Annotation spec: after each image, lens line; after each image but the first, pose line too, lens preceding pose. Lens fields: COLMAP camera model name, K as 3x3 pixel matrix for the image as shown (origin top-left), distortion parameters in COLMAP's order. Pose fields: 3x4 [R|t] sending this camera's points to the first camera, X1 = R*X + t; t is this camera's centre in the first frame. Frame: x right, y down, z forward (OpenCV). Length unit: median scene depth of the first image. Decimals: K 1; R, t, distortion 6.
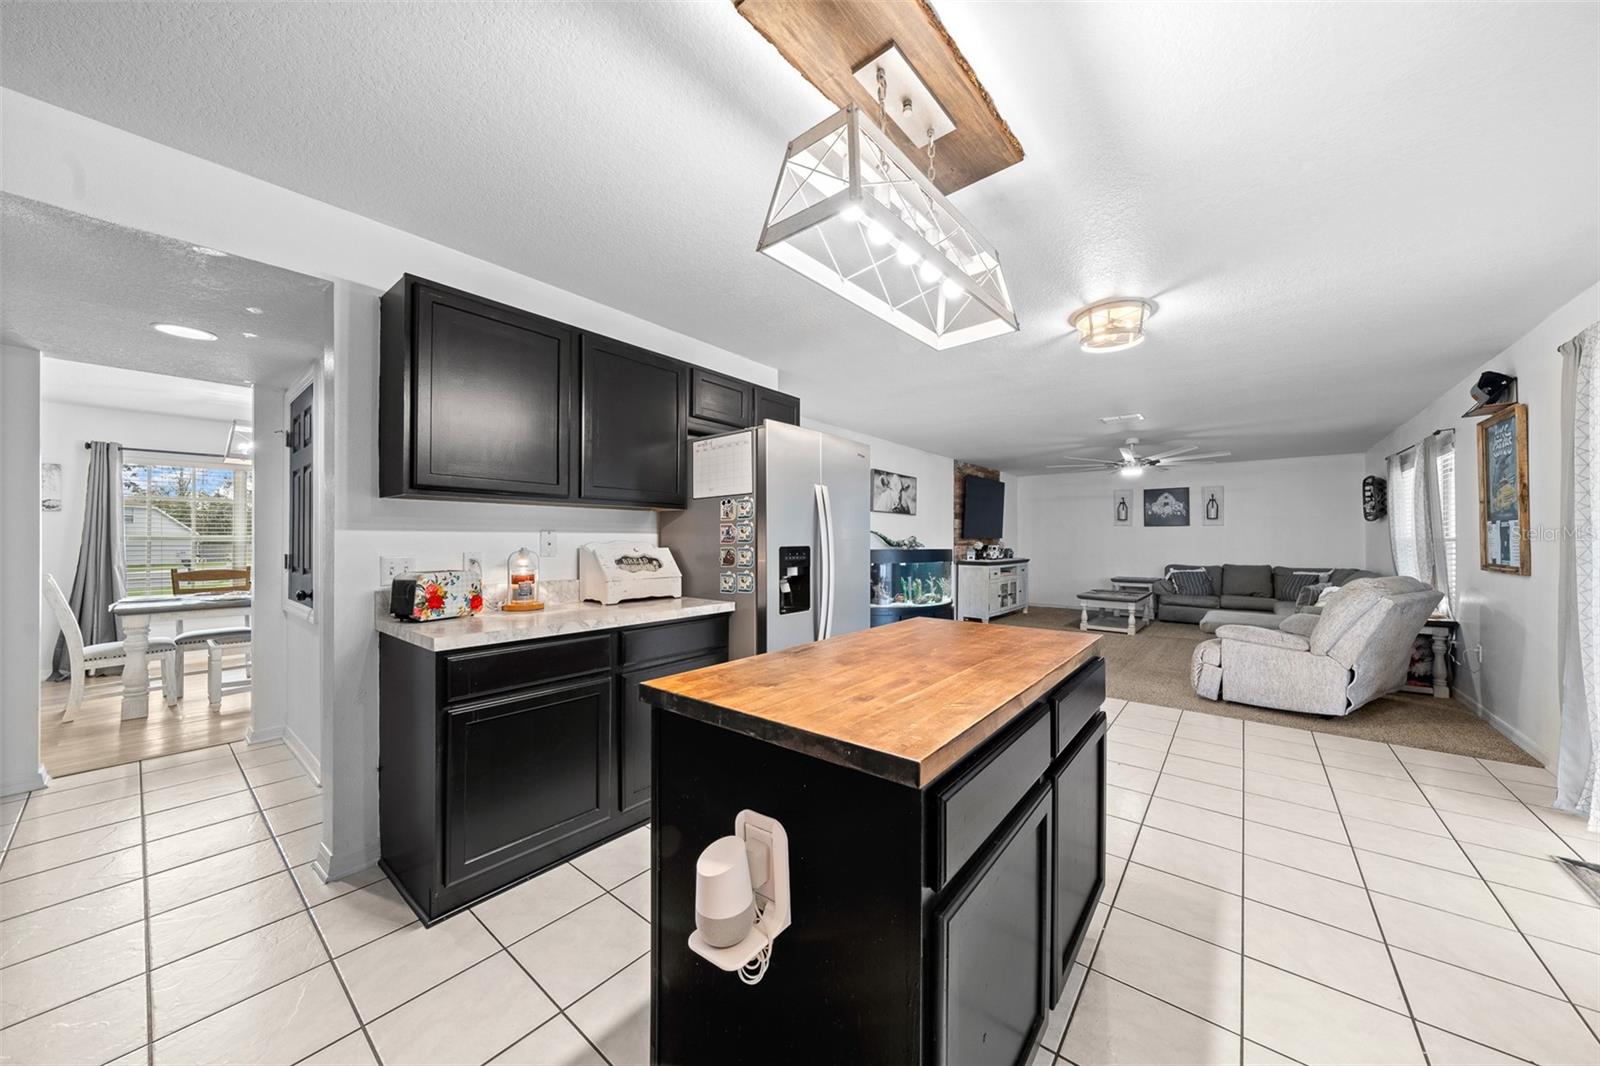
lens RADIAL K [[548.8, 0, 806.7], [0, 548.8, 531.0], [0, 0, 1]] dist [-0.003083, -0.000745]
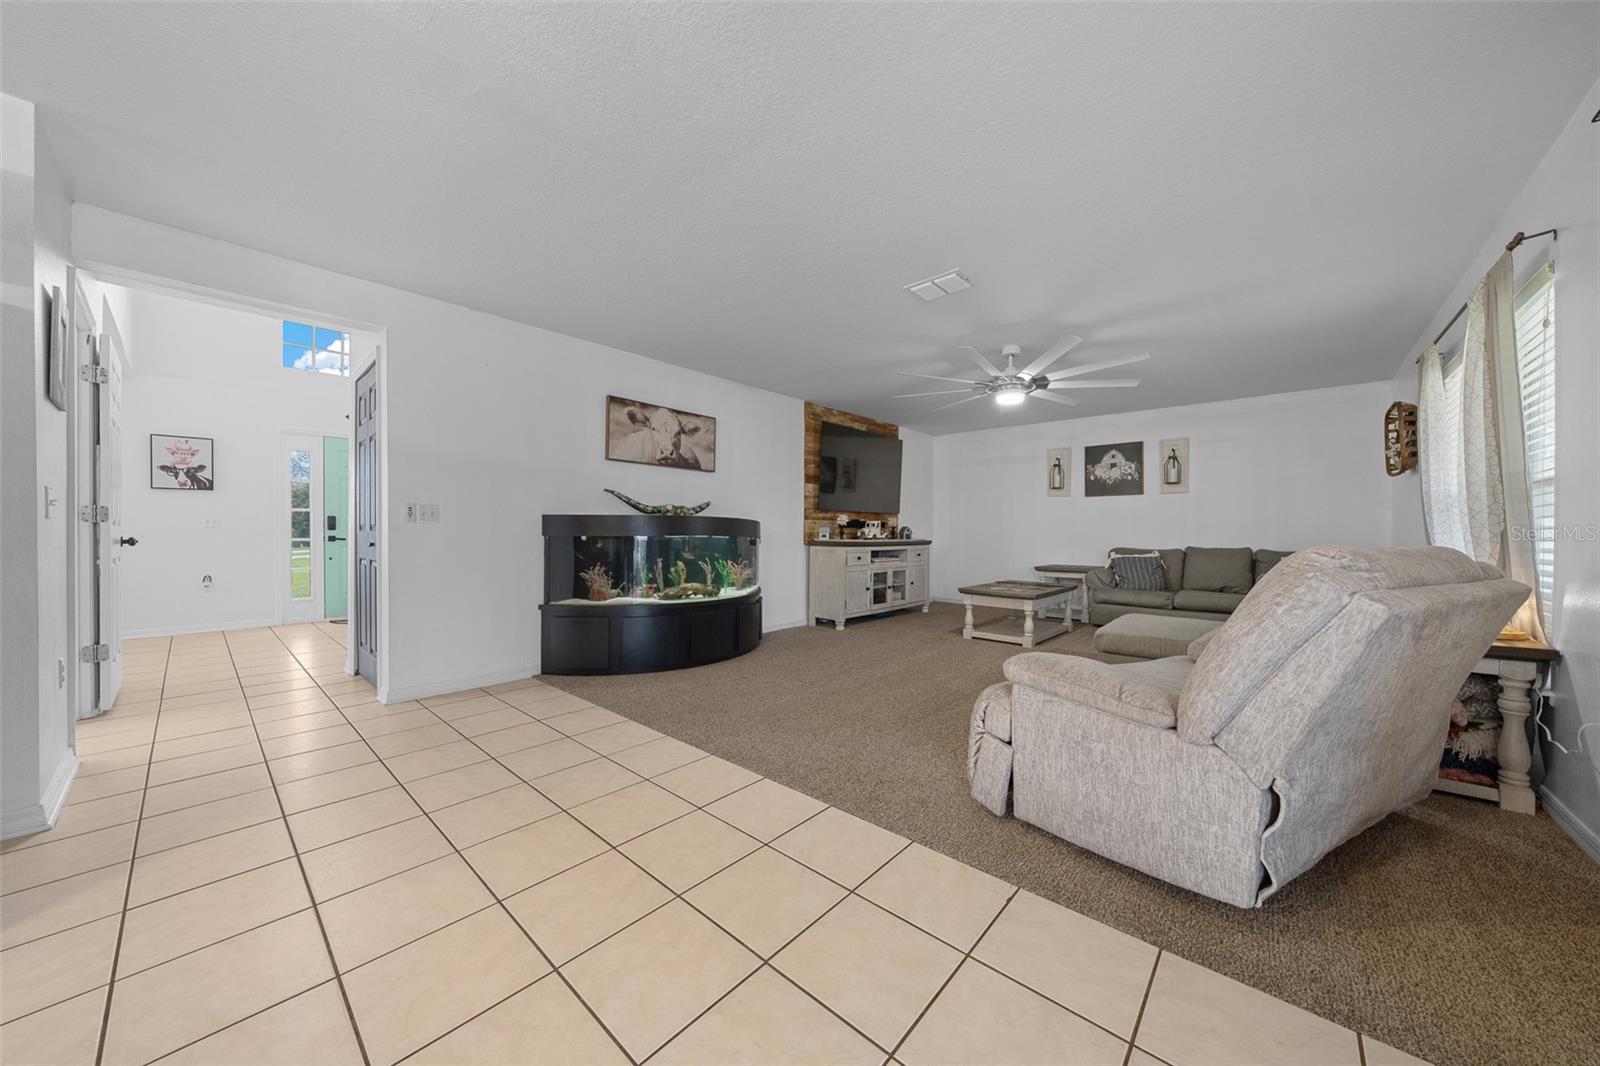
lens RADIAL K [[548.8, 0, 807.8], [0, 548.8, 531.1], [0, 0, 1]] dist [-0.003083, -0.000745]
pose [[0.999047, 0.002563, -0.043578, 0.376336], [-0.002000, 0.999914, 0.012950, 0.040144], [0.043607, -0.012851, 0.998966, 0.333705]]
